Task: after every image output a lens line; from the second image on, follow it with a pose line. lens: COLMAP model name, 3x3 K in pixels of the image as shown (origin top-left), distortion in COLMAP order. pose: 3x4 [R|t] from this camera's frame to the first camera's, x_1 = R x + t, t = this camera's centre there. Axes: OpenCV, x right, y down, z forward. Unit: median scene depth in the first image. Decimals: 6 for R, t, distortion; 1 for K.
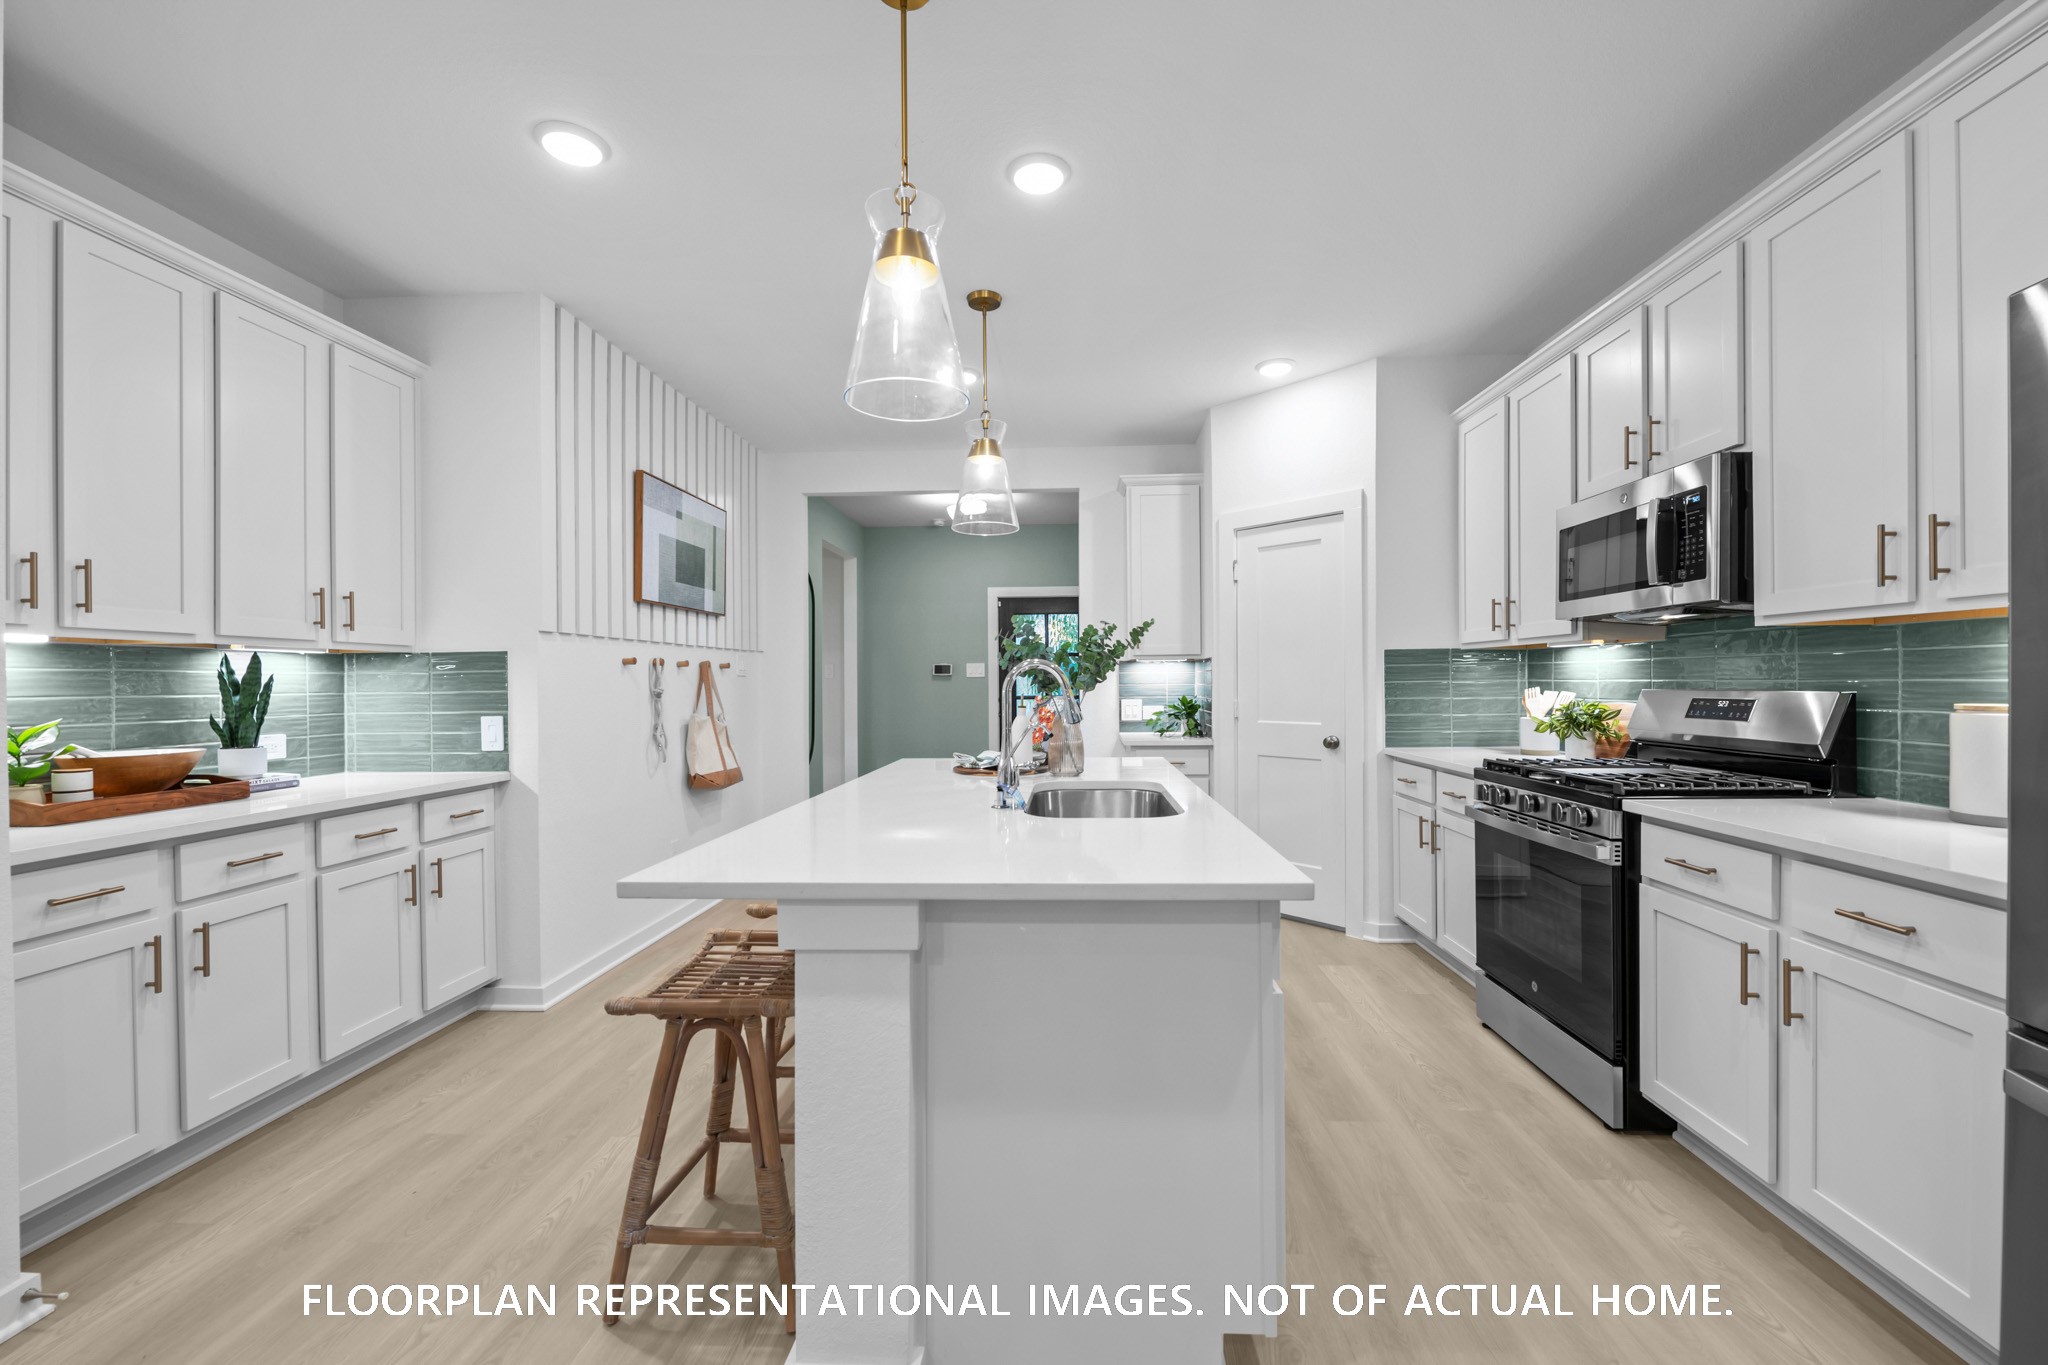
lens RADIAL K [[819.3, 0, 1019.2], [0, 819.3, 687.5], [0, 0, 1]] dist [0.001380, -0.000305]
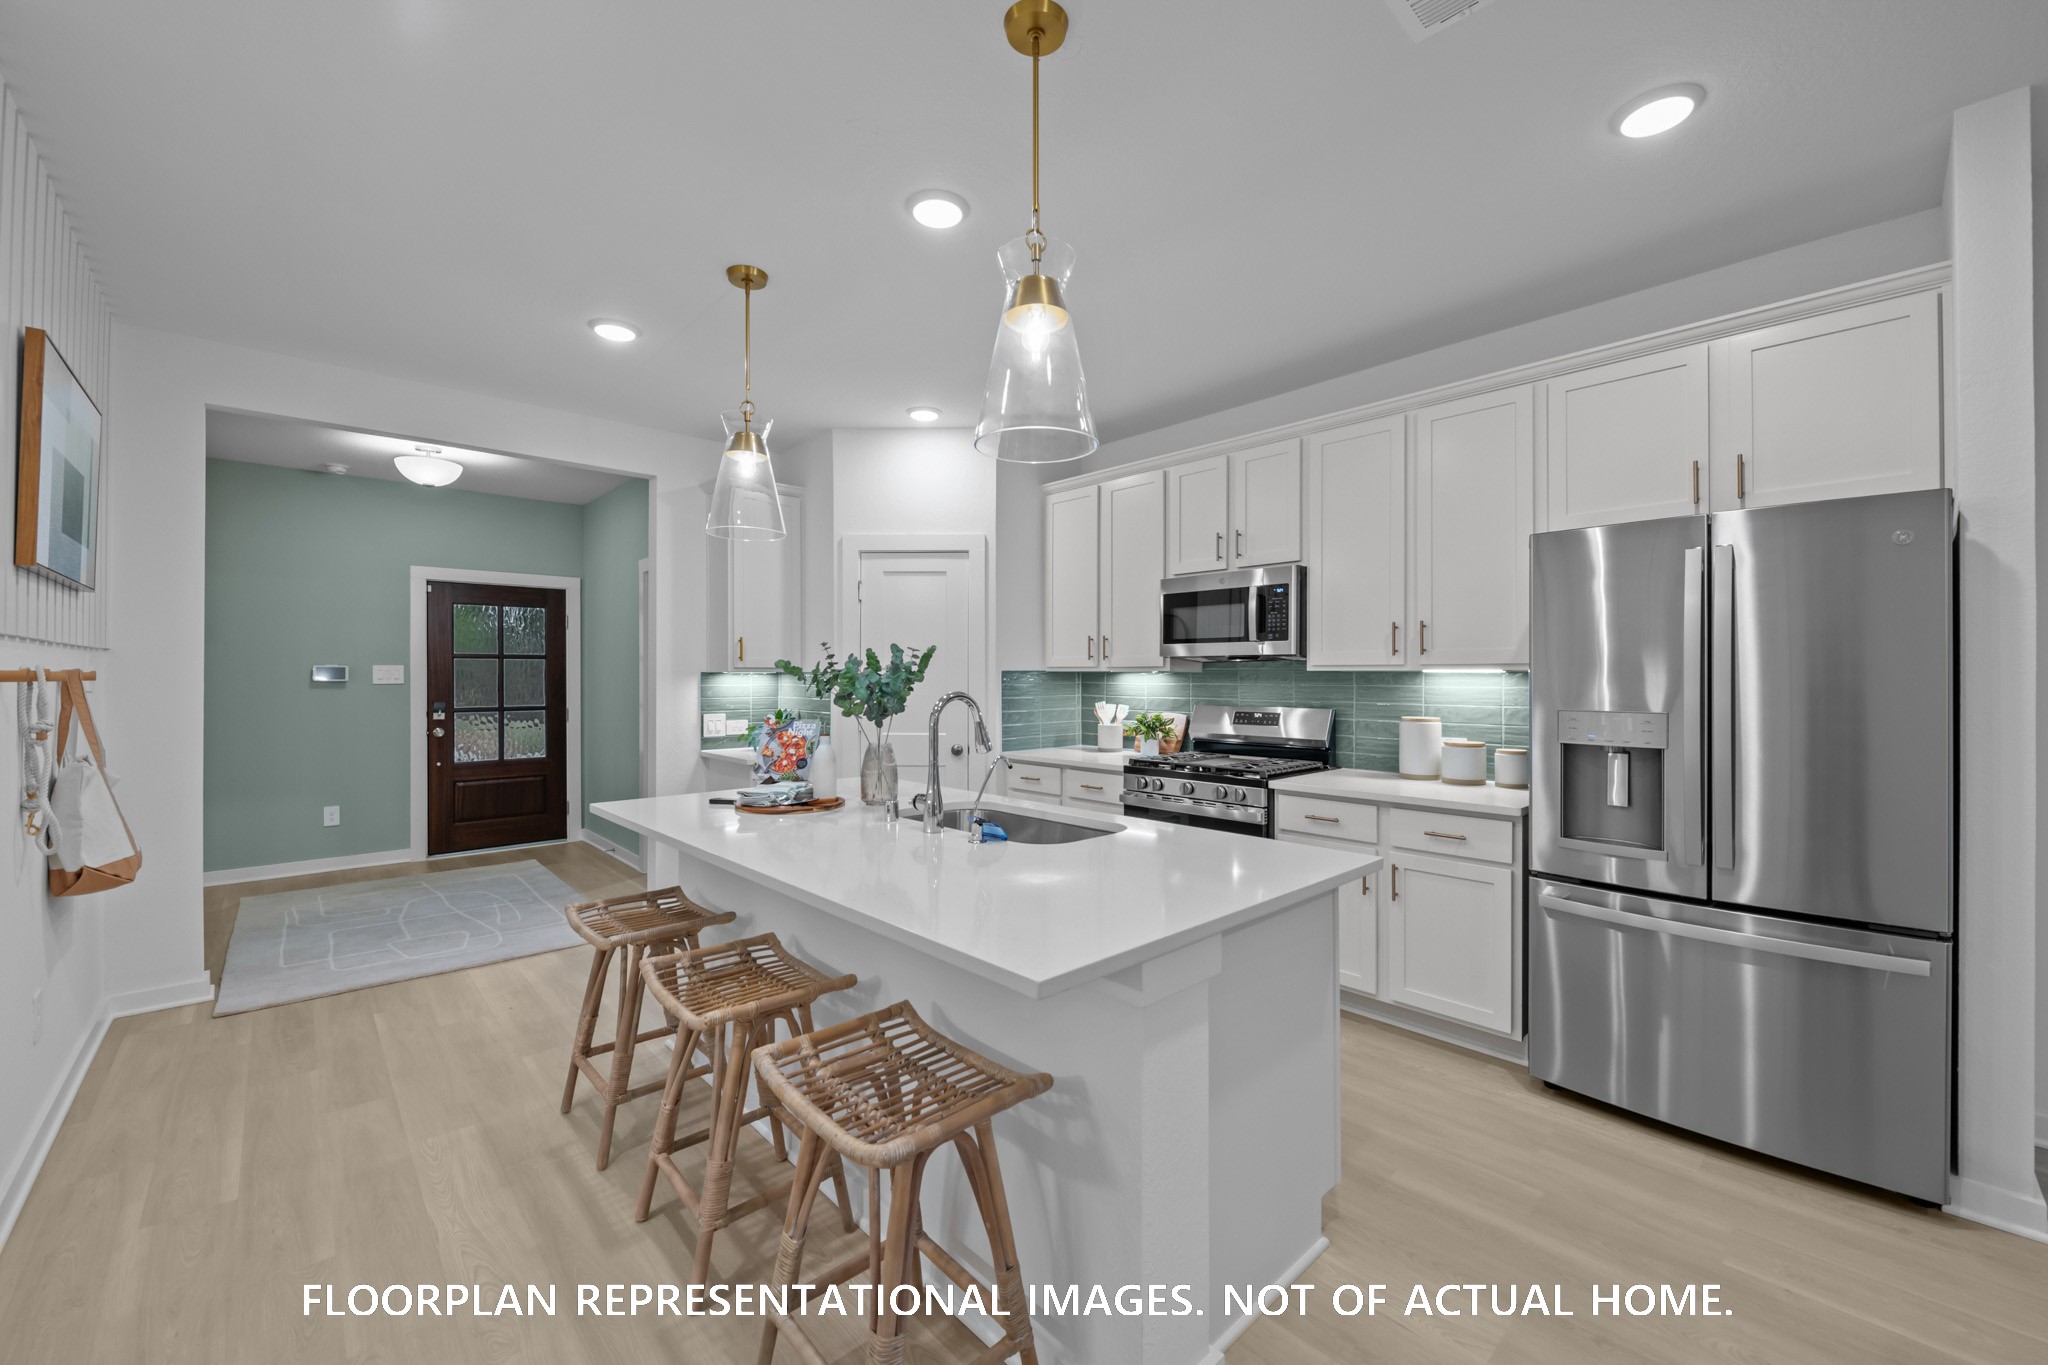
lens RADIAL K [[819.3, 0, 1009.1], [0, 819.3, 672.7], [0, 0, 1]] dist [0.001380, -0.000305]
pose [[0.695969, 0.008743, 0.718018, -0.570927], [0.000142, 0.999924, -0.012312, -0.039346], [-0.718071, 0.008671, 0.695915, 0.216422]]
